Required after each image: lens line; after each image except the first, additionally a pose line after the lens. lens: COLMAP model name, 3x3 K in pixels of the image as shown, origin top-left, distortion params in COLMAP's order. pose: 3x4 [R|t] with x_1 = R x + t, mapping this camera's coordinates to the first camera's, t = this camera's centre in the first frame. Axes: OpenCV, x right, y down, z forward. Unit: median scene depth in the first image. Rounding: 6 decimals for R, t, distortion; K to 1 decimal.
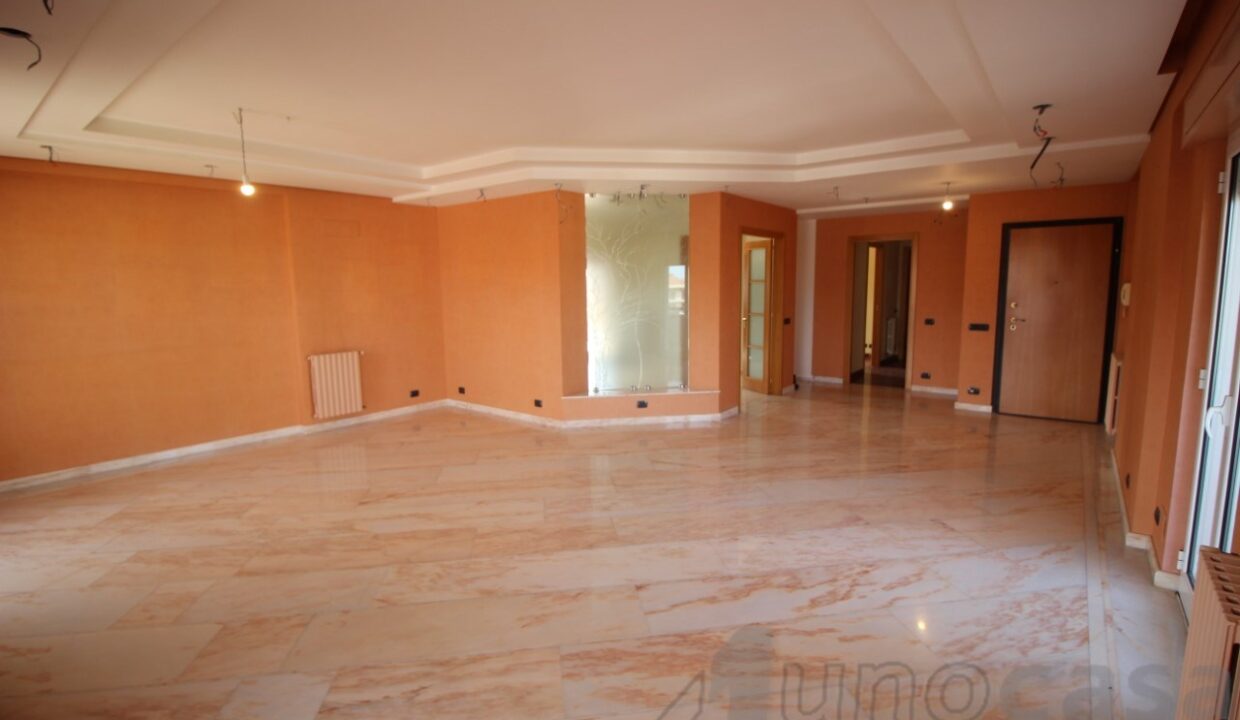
lens RADIAL K [[572.4, 0, 625.9], [0, 572.4, 356.5], [0, 0, 1]] dist [-0.014356, -0.006016]
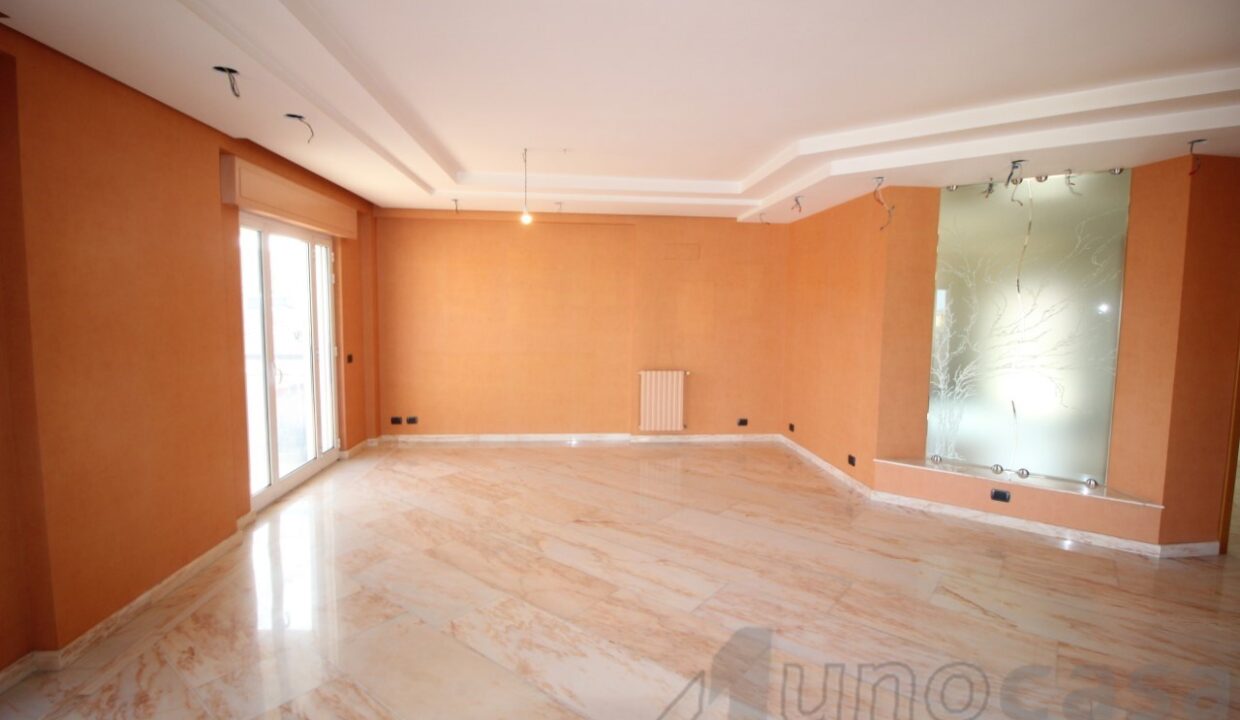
lens RADIAL K [[572.4, 0, 623.5], [0, 572.4, 356.7], [0, 0, 1]] dist [-0.014356, -0.006016]
pose [[0.679924, 0.083279, -0.728538, 0.193921], [-0.114103, 0.993444, 0.007071, -0.029603], [0.724350, 0.078321, 0.684969, 0.225230]]
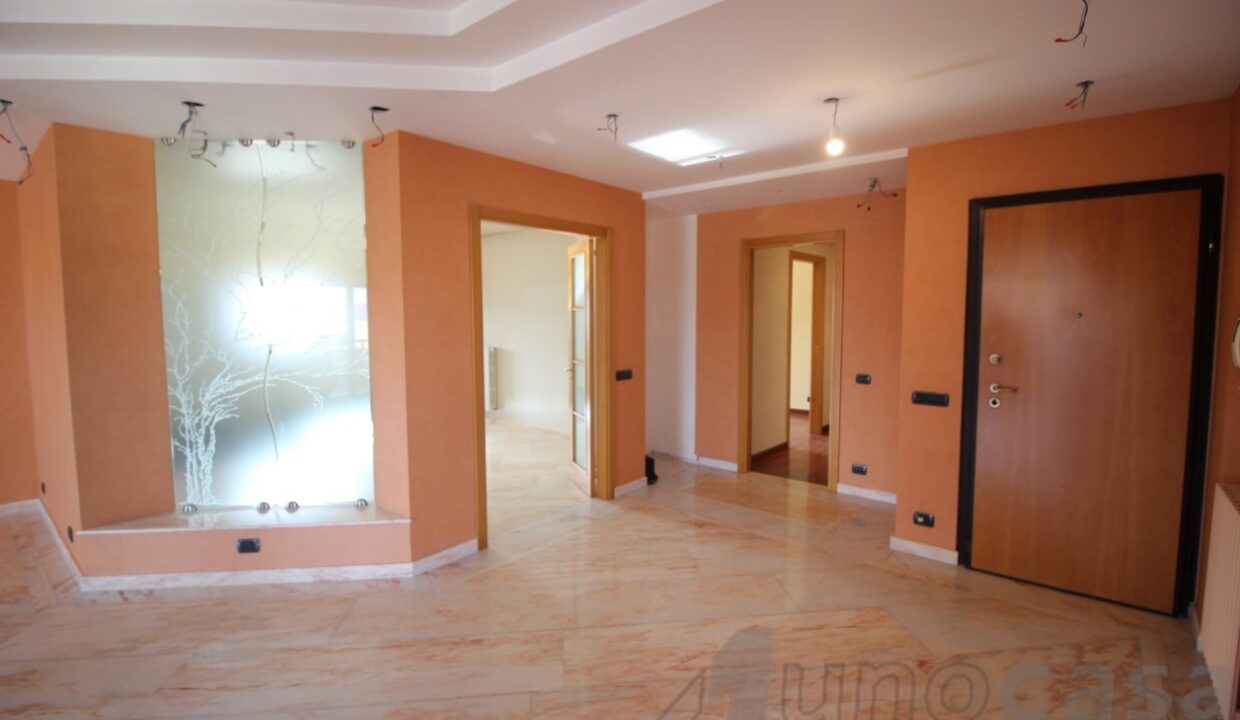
lens RADIAL K [[572.4, 0, 630.8], [0, 572.4, 355.5], [0, 0, 1]] dist [-0.014356, -0.006016]
pose [[0.999666, 0.012745, -0.022476, 0.373742], [-0.013872, 0.998619, -0.050680, -0.063727], [0.021799, 0.050975, 0.998462, 0.491495]]
